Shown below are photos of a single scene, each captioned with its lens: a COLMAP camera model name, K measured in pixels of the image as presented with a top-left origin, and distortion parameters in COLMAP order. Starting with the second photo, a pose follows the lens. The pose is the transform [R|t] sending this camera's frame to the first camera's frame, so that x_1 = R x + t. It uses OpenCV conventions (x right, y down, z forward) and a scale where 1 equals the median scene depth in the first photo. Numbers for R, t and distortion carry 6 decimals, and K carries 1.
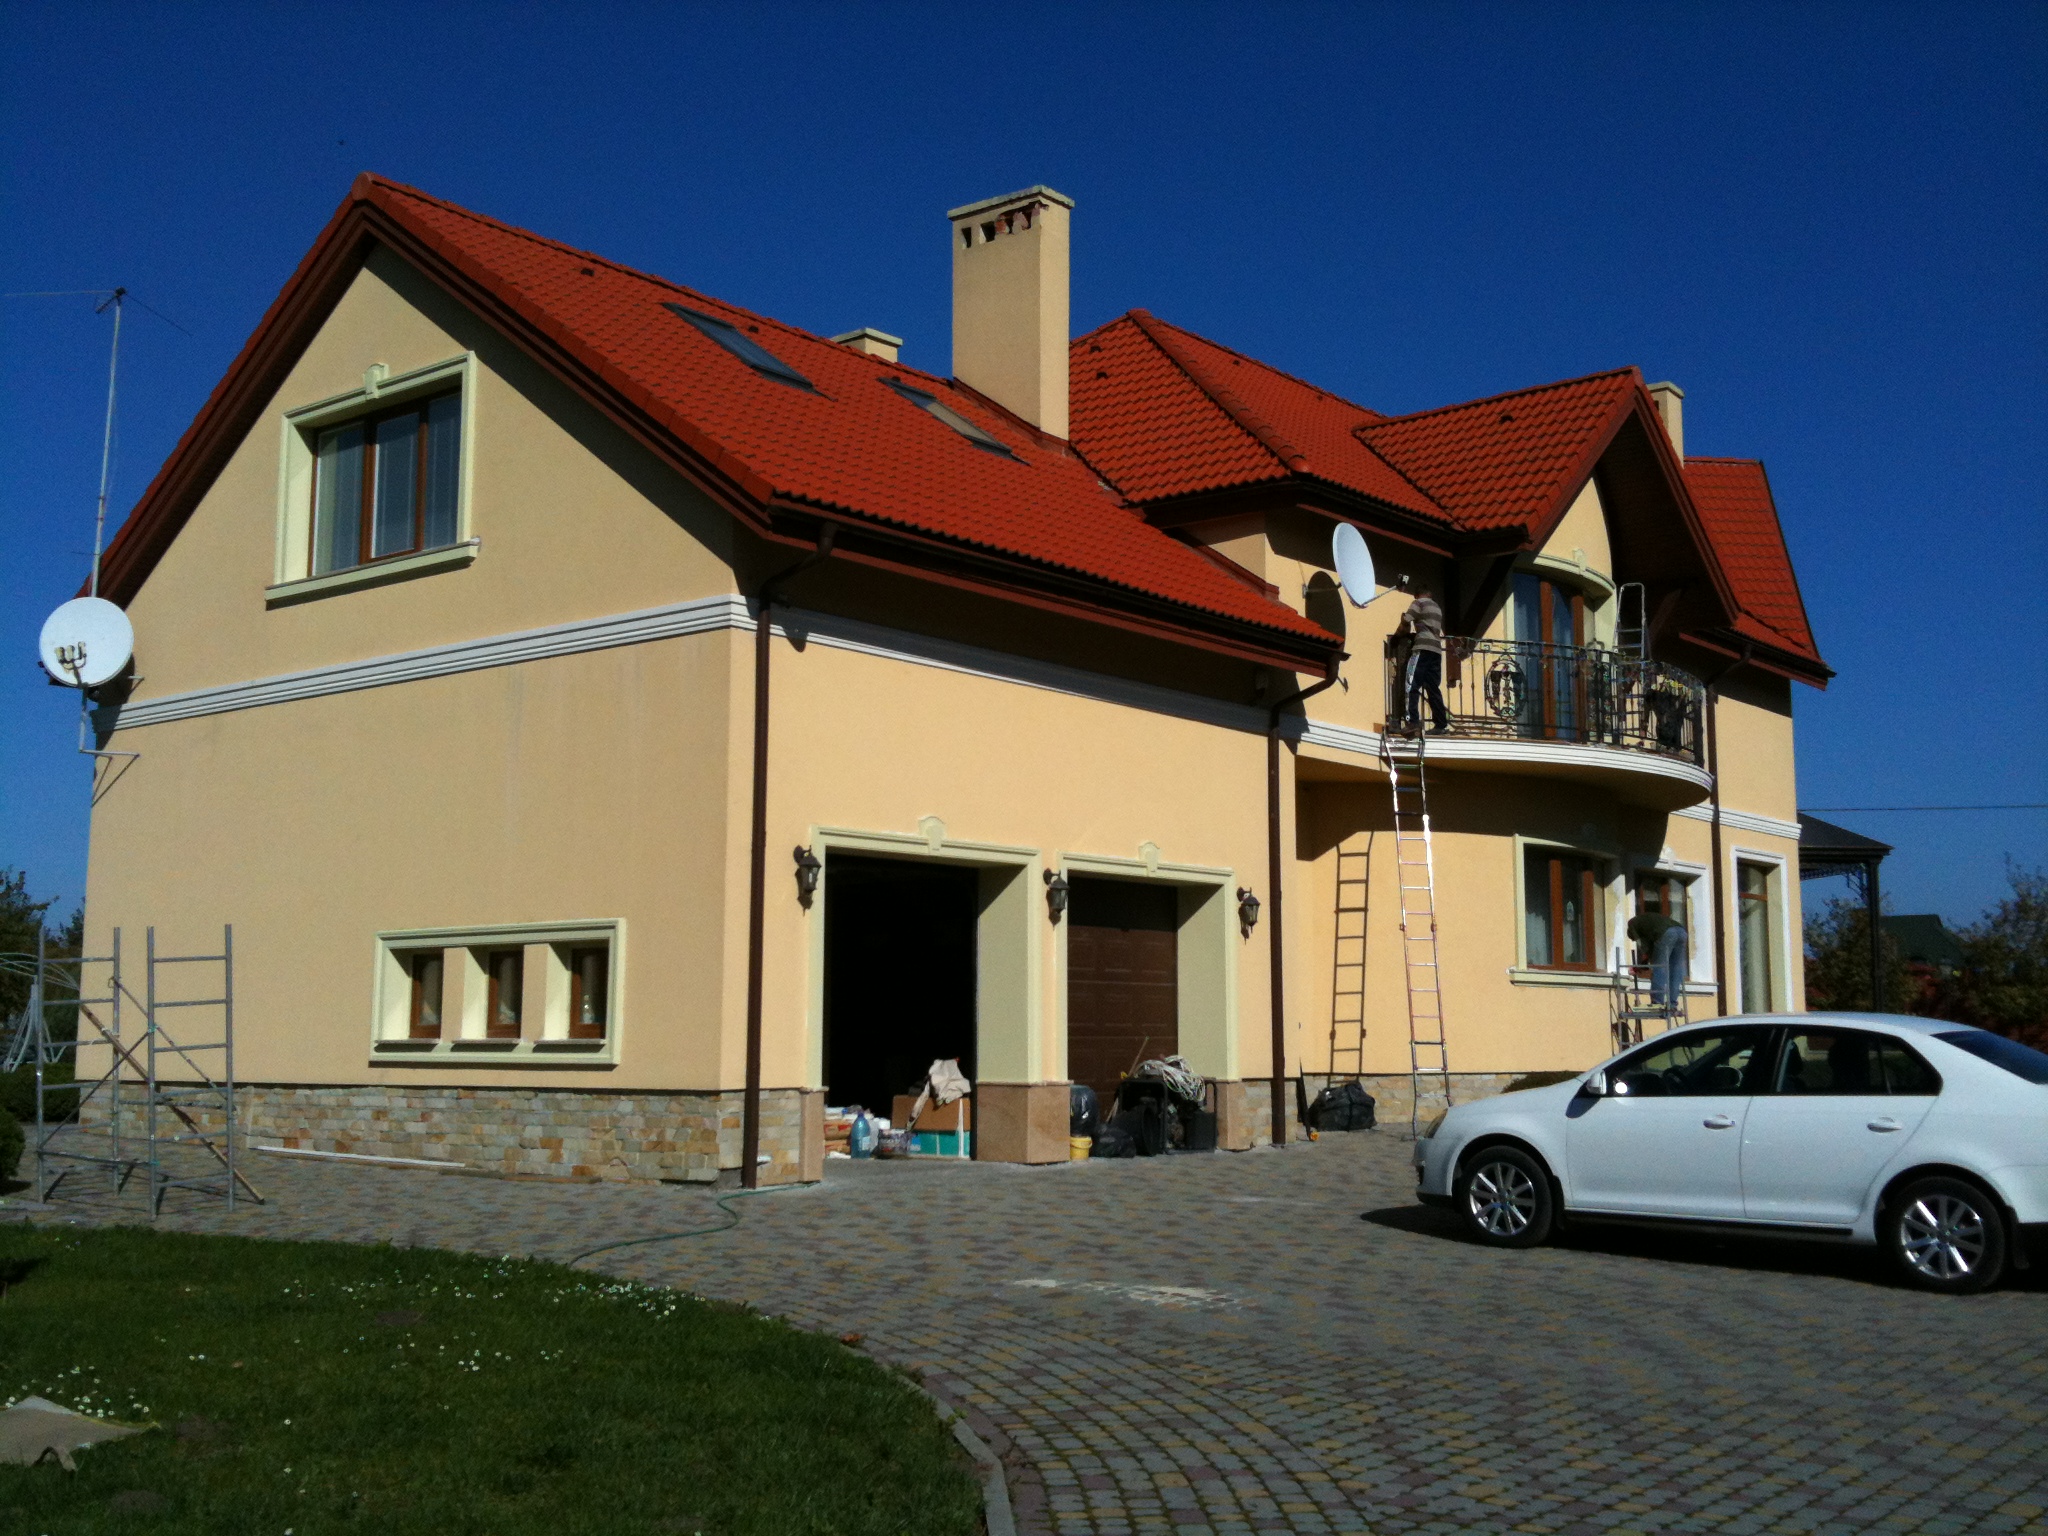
lens RADIAL K [[2085.8, 0, 1024.0], [0, 2085.8, 768.0], [0, 0, 1]] dist [0.154593, -0.457953]
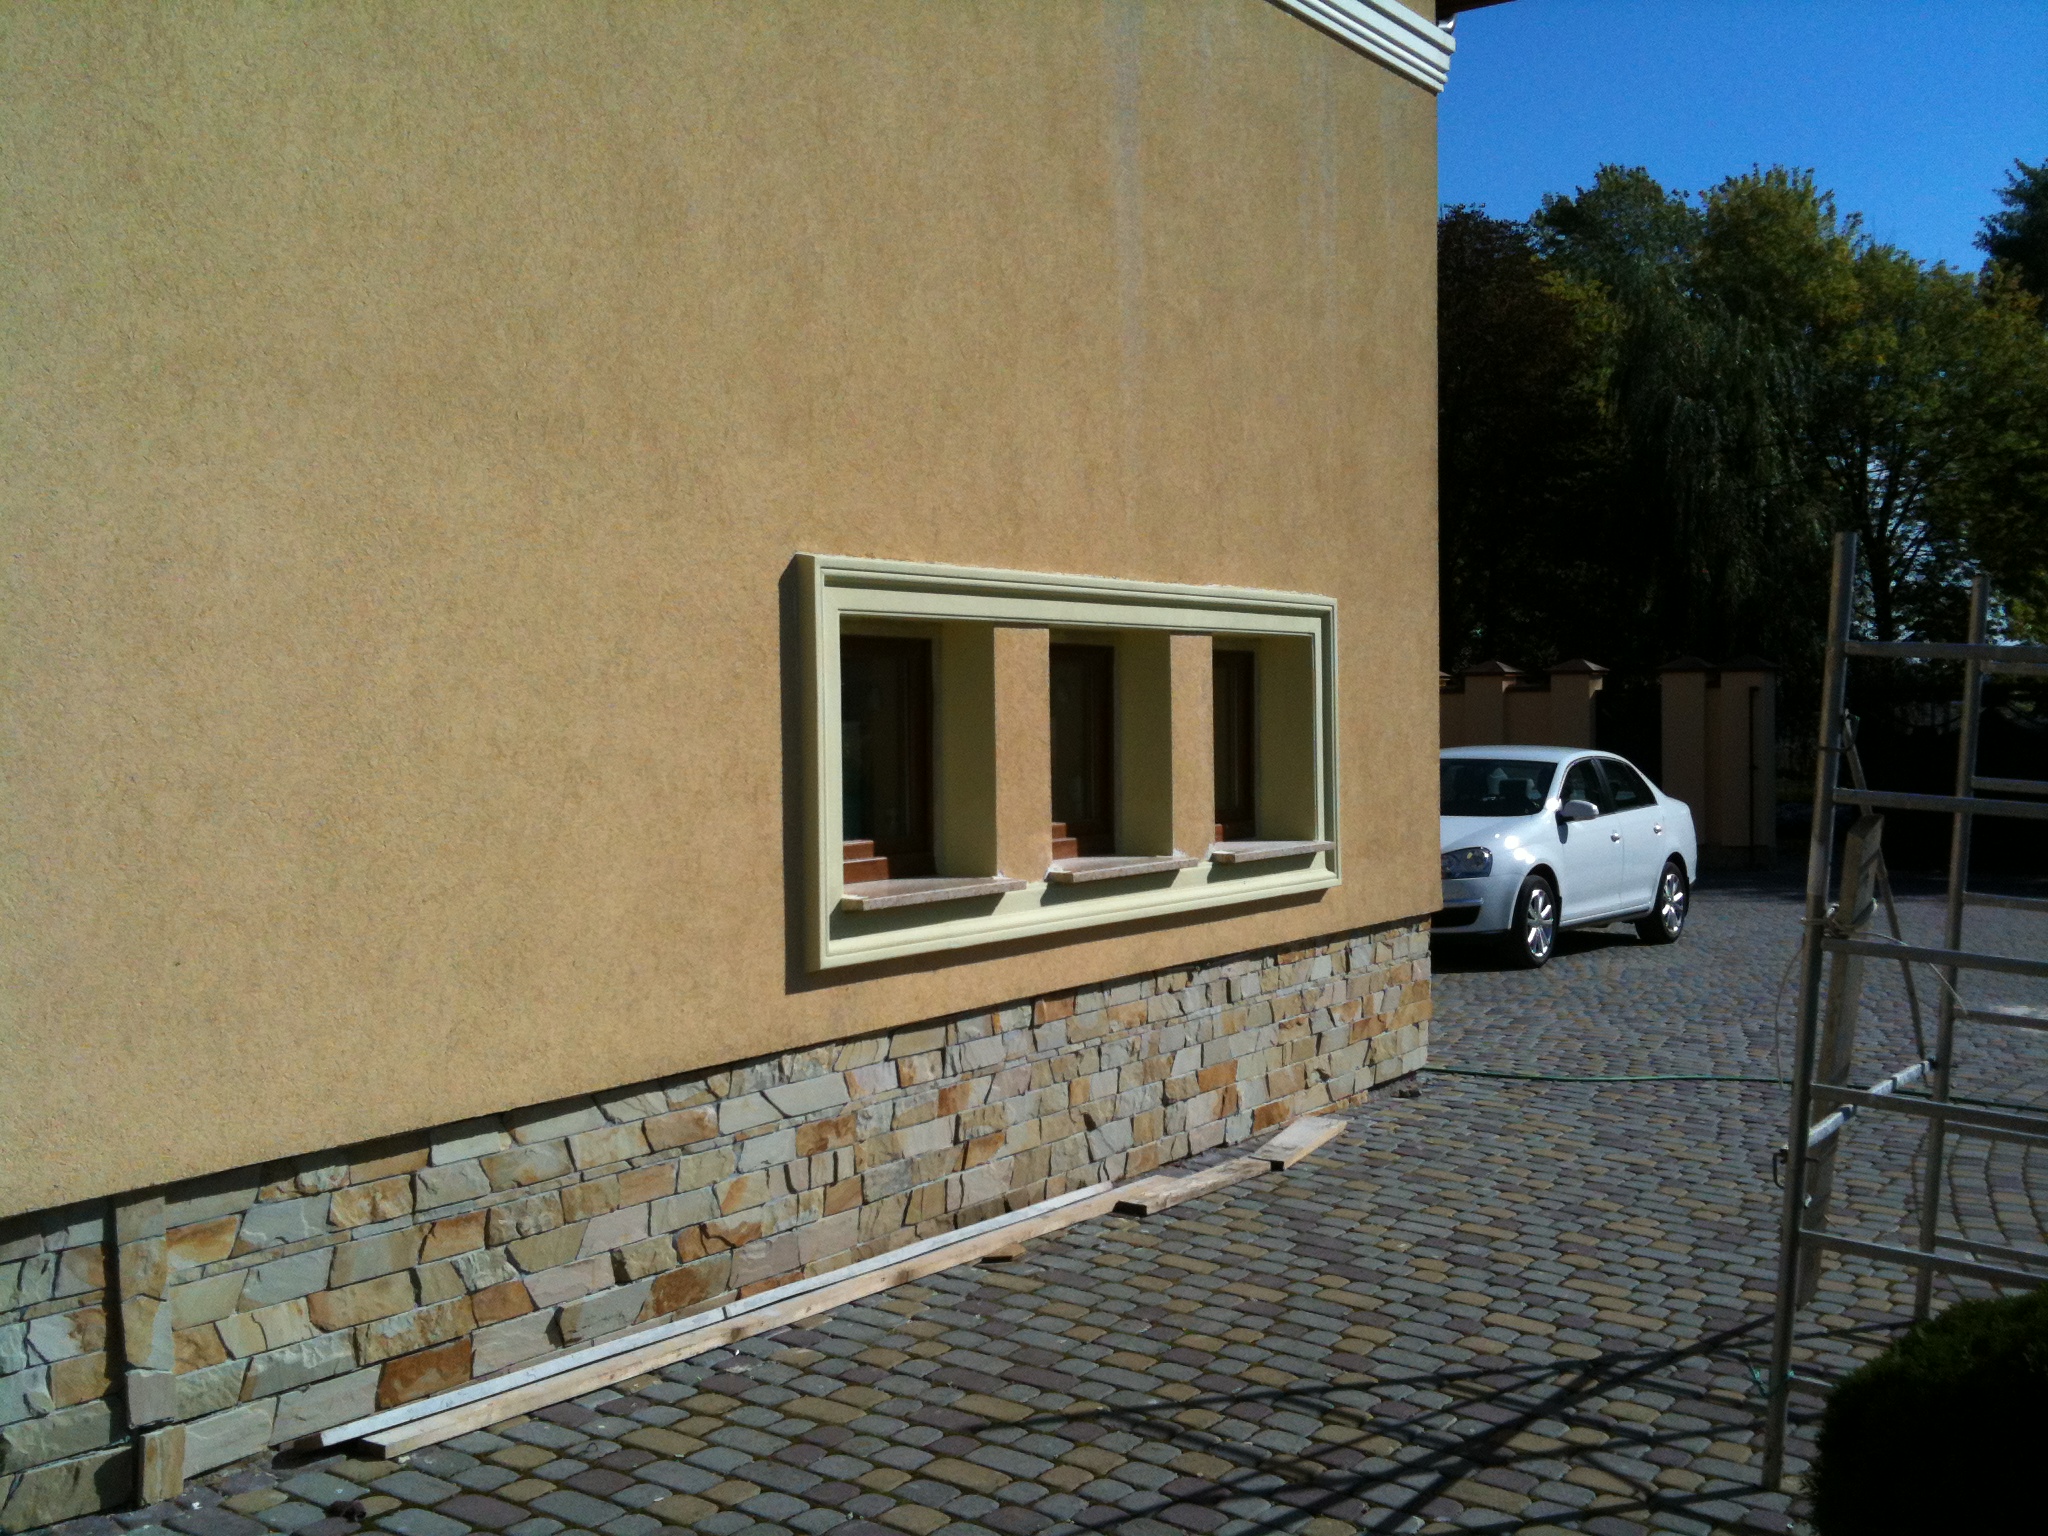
lens RADIAL K [[2219.0, 0, 1035.2], [0, 2219.0, 692.4], [0, 0, 1]] dist [0.059244, -0.148906]
pose [[-0.091223, 0.012245, 0.995755, -0.687853], [-0.103771, 0.994364, -0.021735, 0.109890], [-0.990409, -0.105313, -0.089438, 1.079137]]
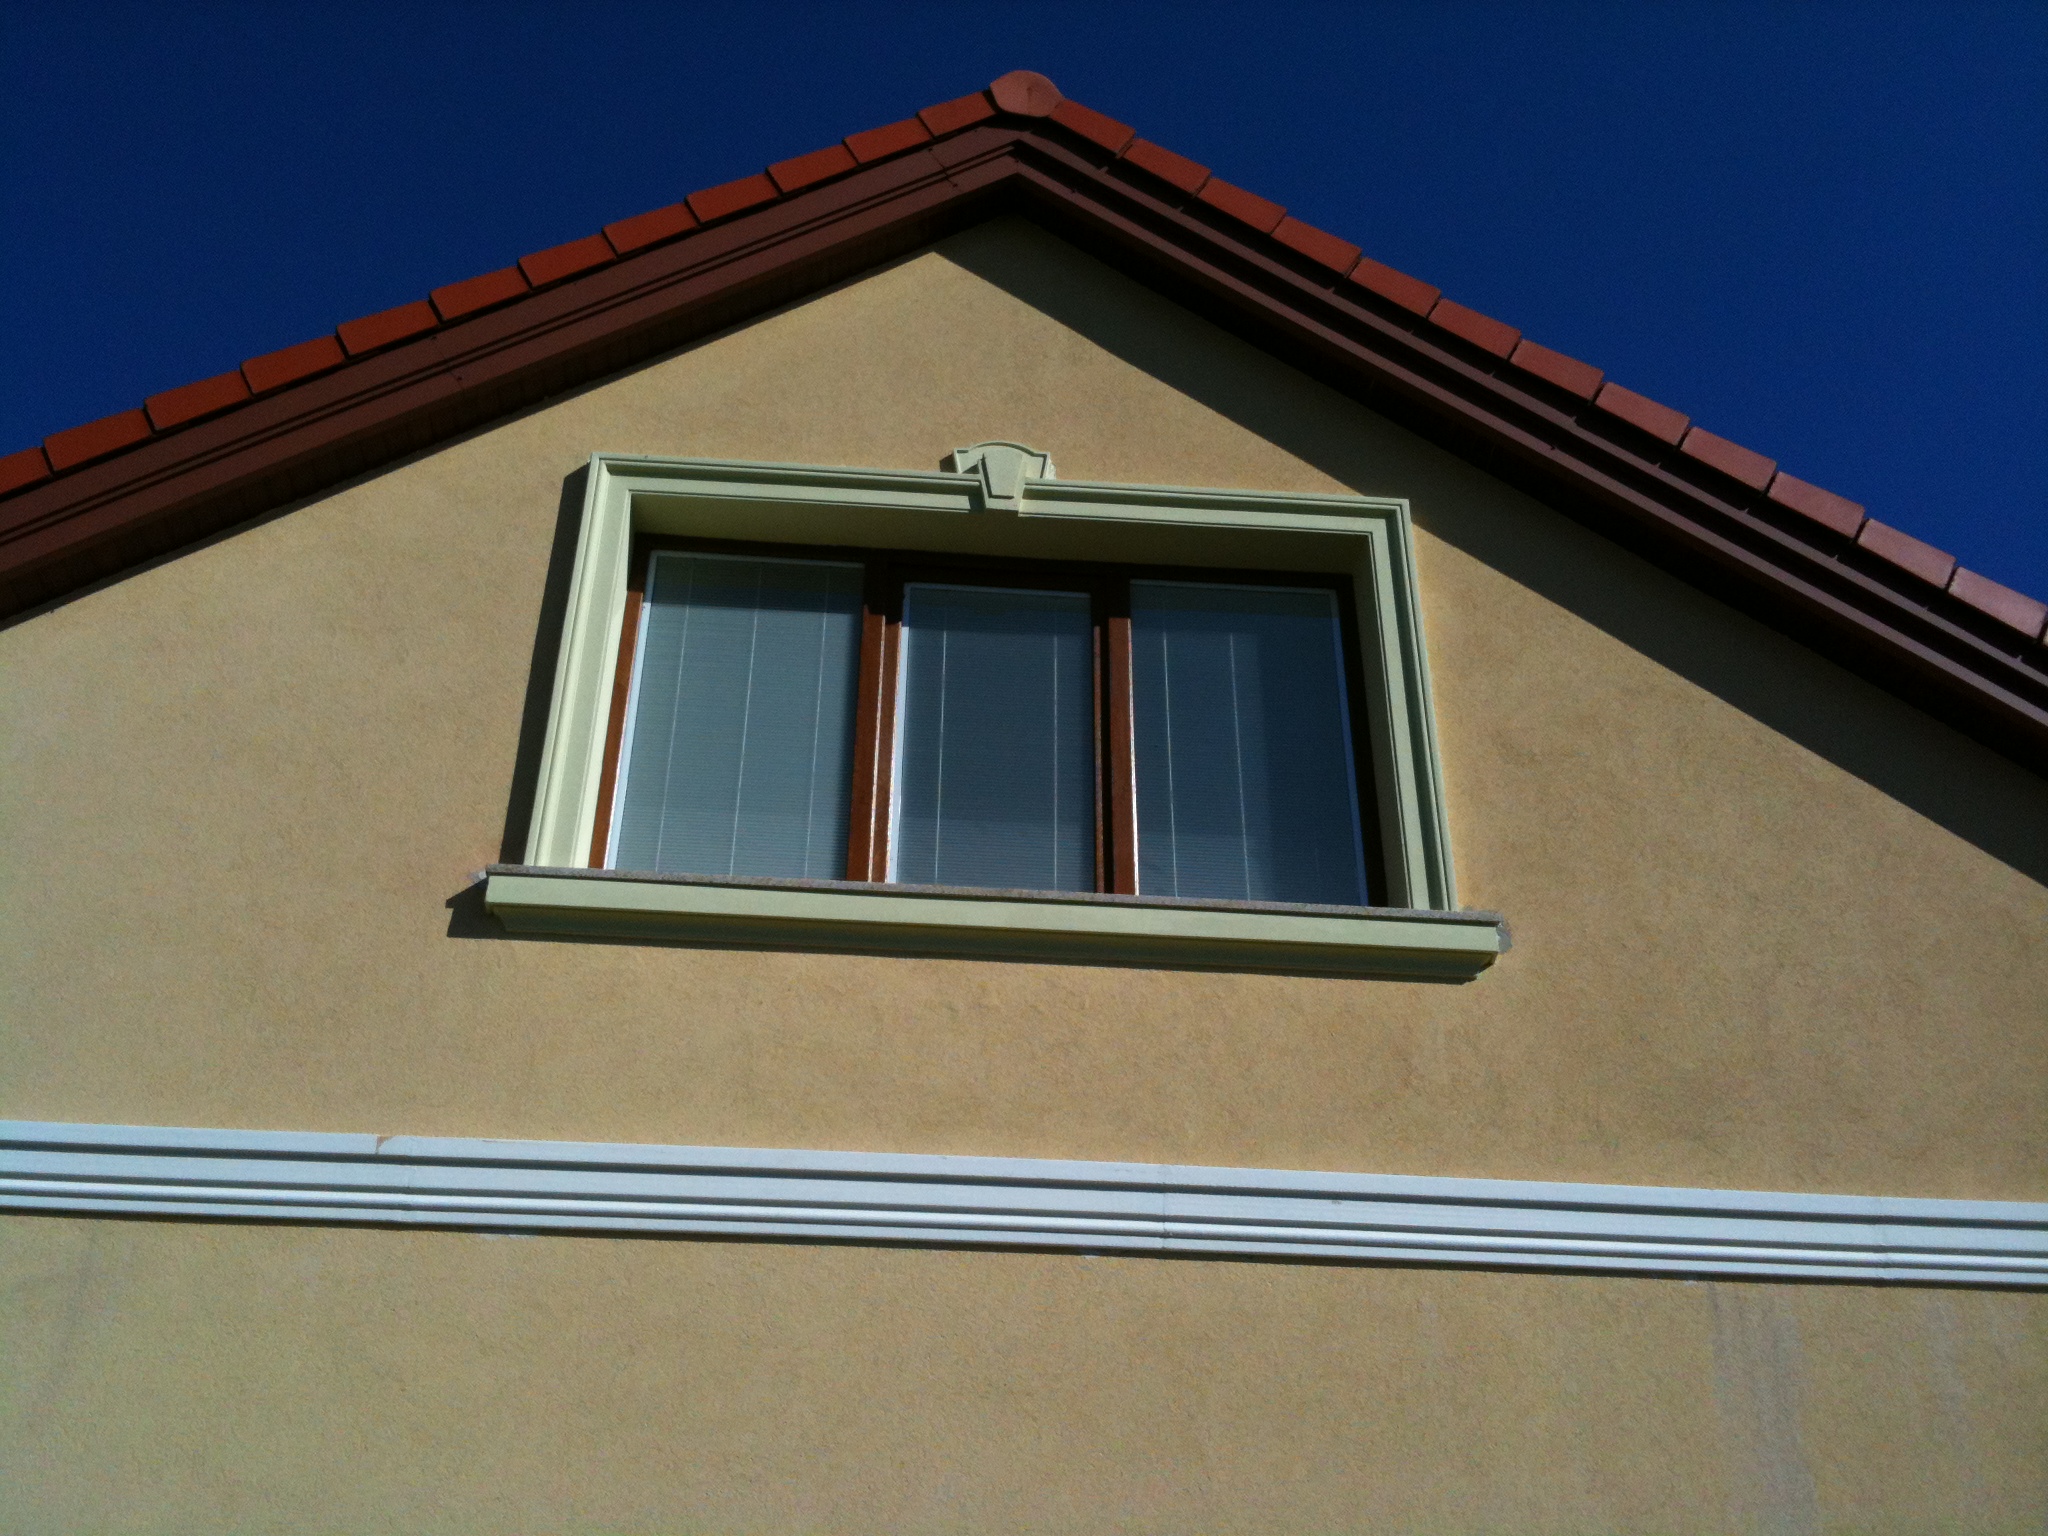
lens RADIAL K [[2085.8, 0, 1024.0], [0, 2085.8, 768.0], [0, 0, 1]] dist [0.154593, -0.457953]
pose [[0.736187, 0.386801, 0.555351, -0.569460], [-0.094642, 0.871356, -0.481437, 0.056262], [-0.670128, 0.301868, 0.678088, 0.859344]]
